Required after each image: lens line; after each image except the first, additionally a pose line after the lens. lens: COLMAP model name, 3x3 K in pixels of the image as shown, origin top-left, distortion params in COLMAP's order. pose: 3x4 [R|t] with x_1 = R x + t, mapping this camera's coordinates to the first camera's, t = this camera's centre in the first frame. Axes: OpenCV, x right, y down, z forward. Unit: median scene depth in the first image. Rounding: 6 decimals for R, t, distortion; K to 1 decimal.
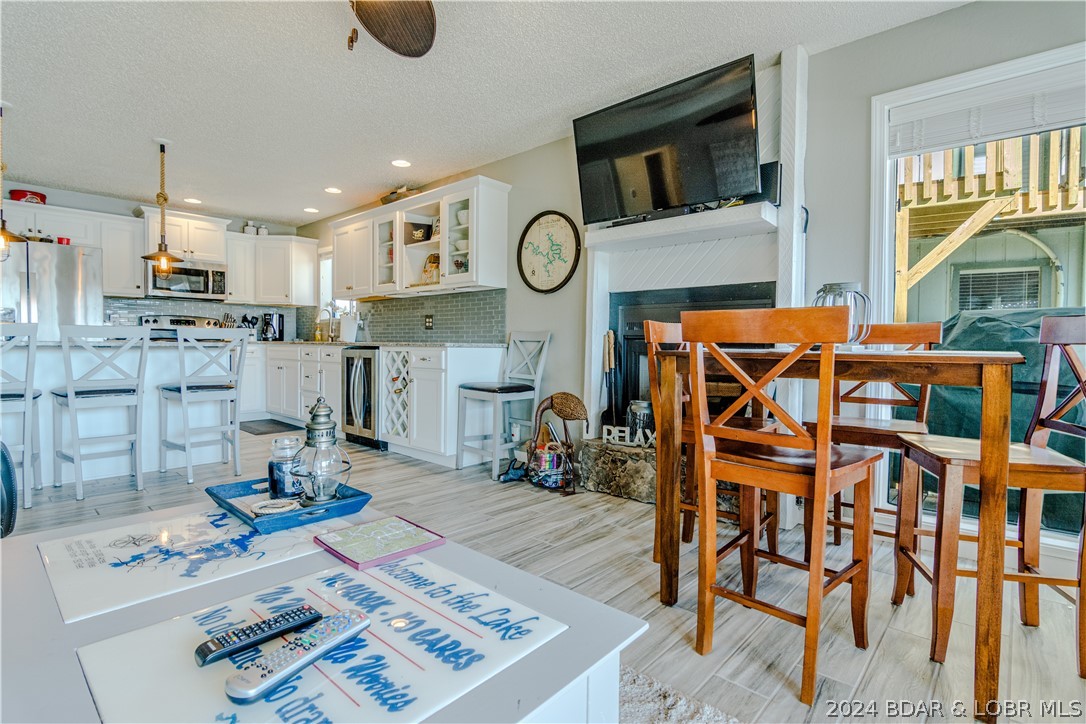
lens RADIAL K [[521.6, 0, 539.7], [0, 521.6, 362.3], [0, 0, 1]] dist [-0.012163, -0.001525]
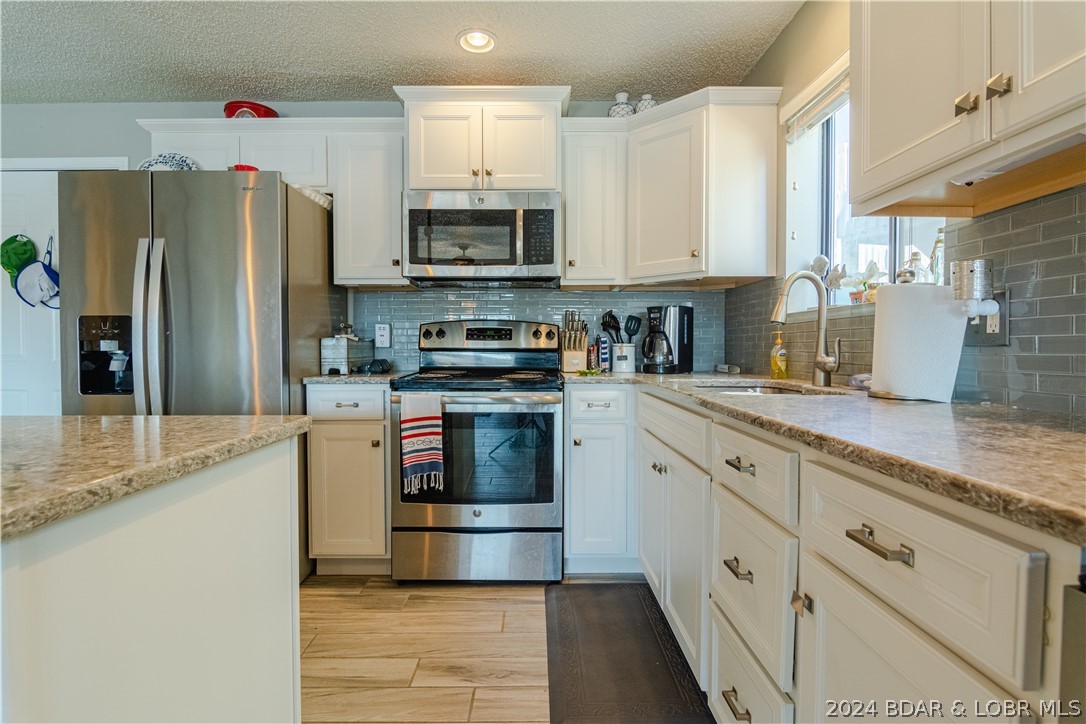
lens RADIAL K [[521.6, 0, 541.7], [0, 521.6, 357.7], [0, 0, 1]] dist [-0.012163, -0.001525]
pose [[0.684945, 0.001931, -0.728592, -1.305353], [-0.017590, 0.999749, -0.013887, -0.210493], [0.728382, 0.022328, 0.684807, 3.007863]]
